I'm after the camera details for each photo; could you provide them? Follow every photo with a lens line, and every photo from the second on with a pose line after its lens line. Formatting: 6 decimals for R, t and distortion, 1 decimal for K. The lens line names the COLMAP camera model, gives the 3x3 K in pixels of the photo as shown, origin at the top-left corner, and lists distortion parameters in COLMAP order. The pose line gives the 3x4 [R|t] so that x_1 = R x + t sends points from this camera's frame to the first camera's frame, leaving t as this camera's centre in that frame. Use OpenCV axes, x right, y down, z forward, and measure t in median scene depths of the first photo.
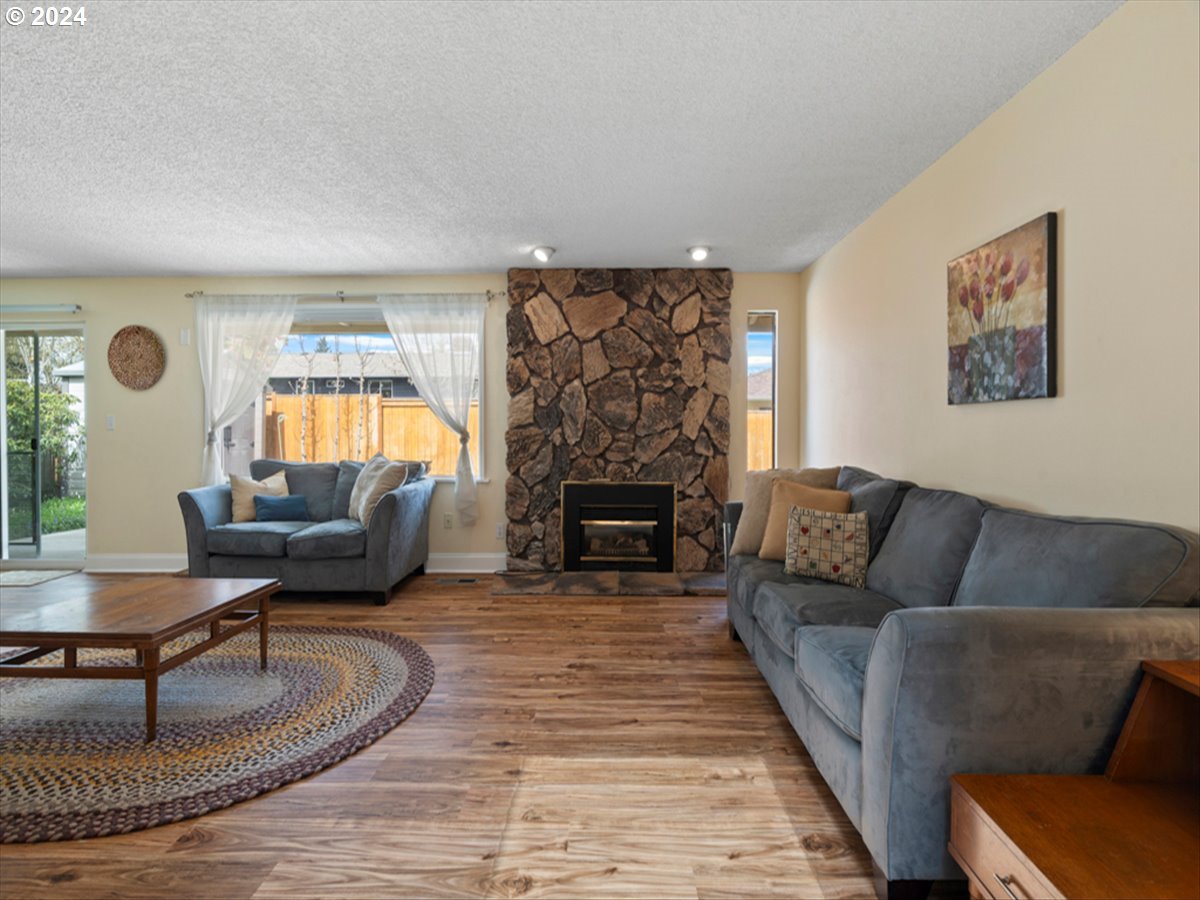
lens RADIAL K [[543.4, 0, 602.7], [0, 543.4, 434.6], [0, 0, 1]] dist [-0.012734, 0.004087]
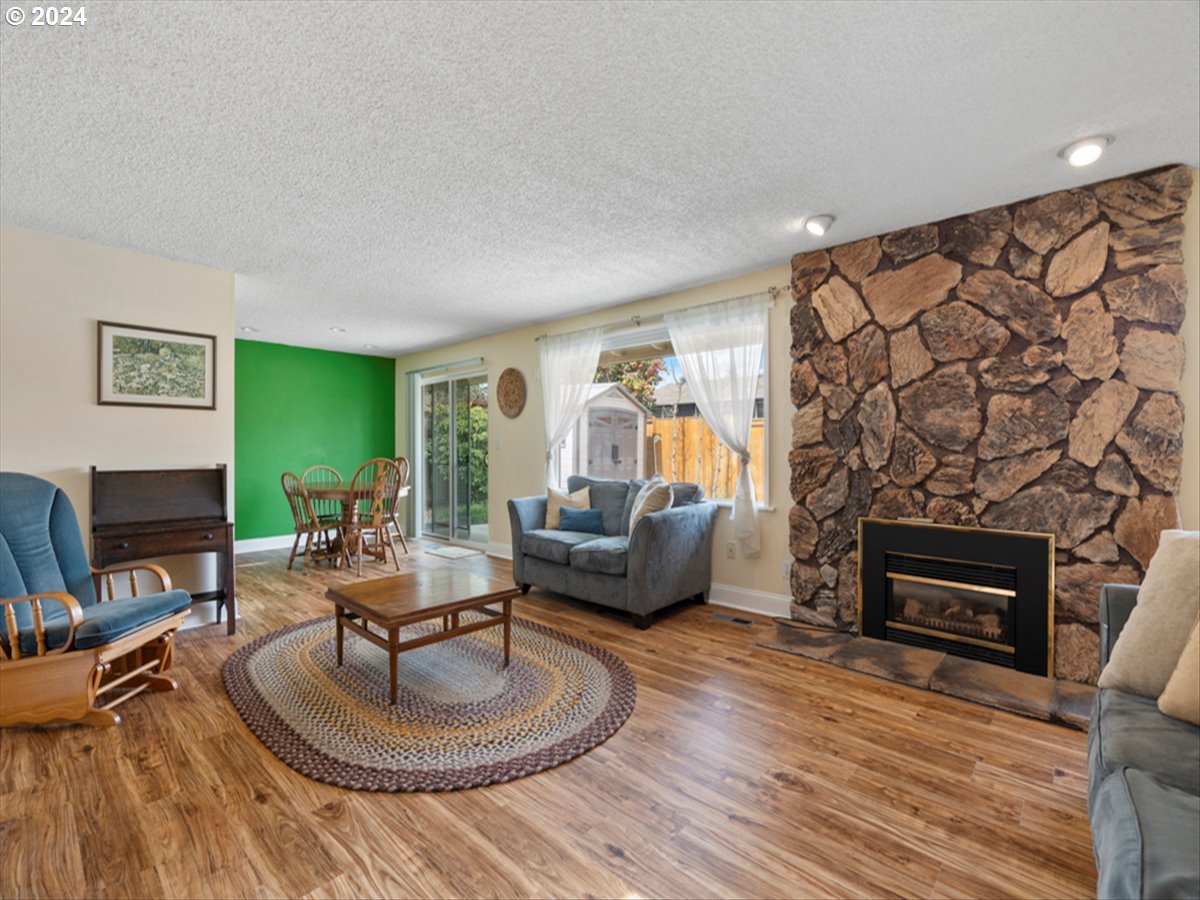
lens RADIAL K [[534.0, 0, 600.0], [0, 534.0, 450.0], [0, 0, 1]] dist [-0.012029, 0.004893]
pose [[0.749478, 0.002903, -0.662023, 0.147087], [-0.007875, 0.999959, -0.004531, -0.002310], [0.661982, 0.008609, 0.749470, 0.194353]]
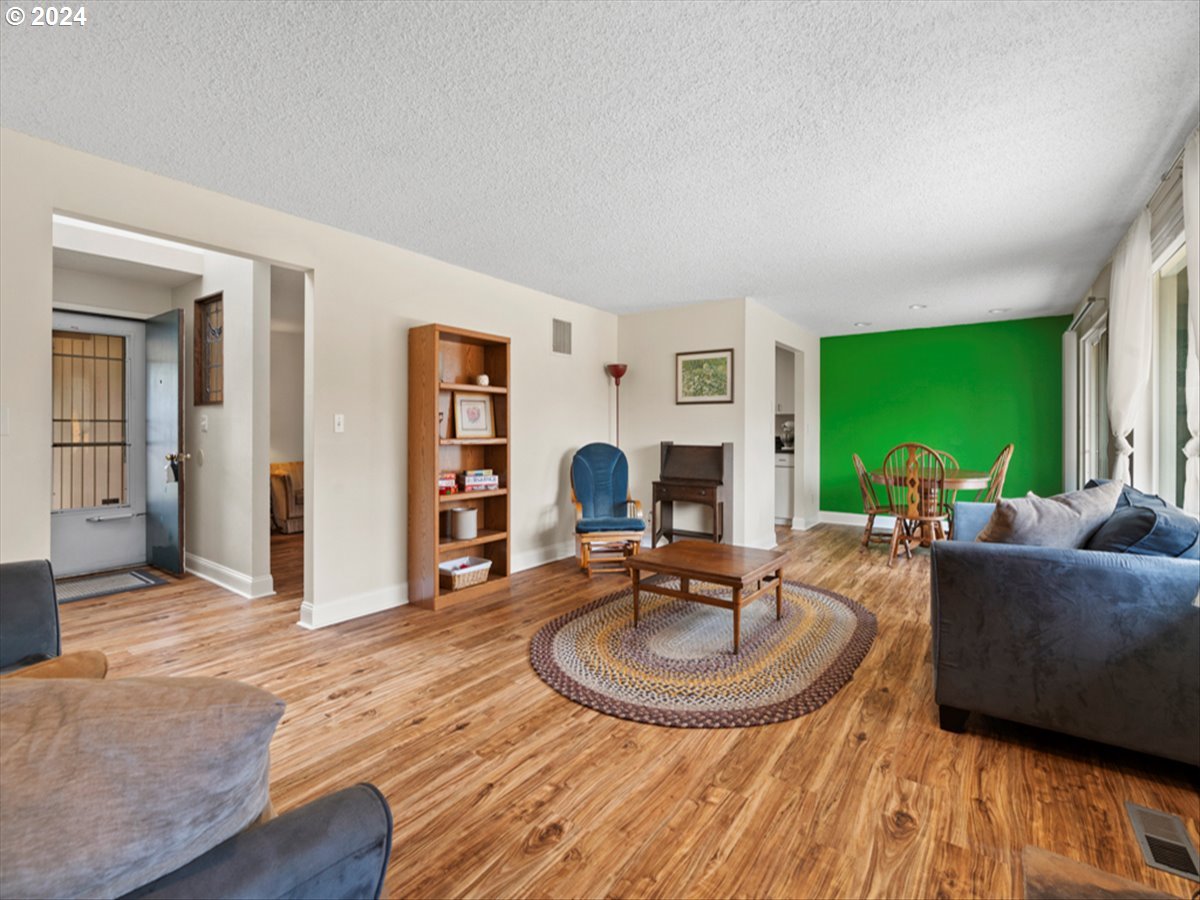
lens RADIAL K [[543.4, 0, 602.7], [0, 543.4, 434.6], [0, 0, 1]] dist [-0.012734, 0.004087]
pose [[-0.567977, 0.003905, -0.823035, 0.255490], [-0.013432, 0.999812, 0.014013, -0.009938], [0.822935, 0.019015, -0.567817, 0.875144]]
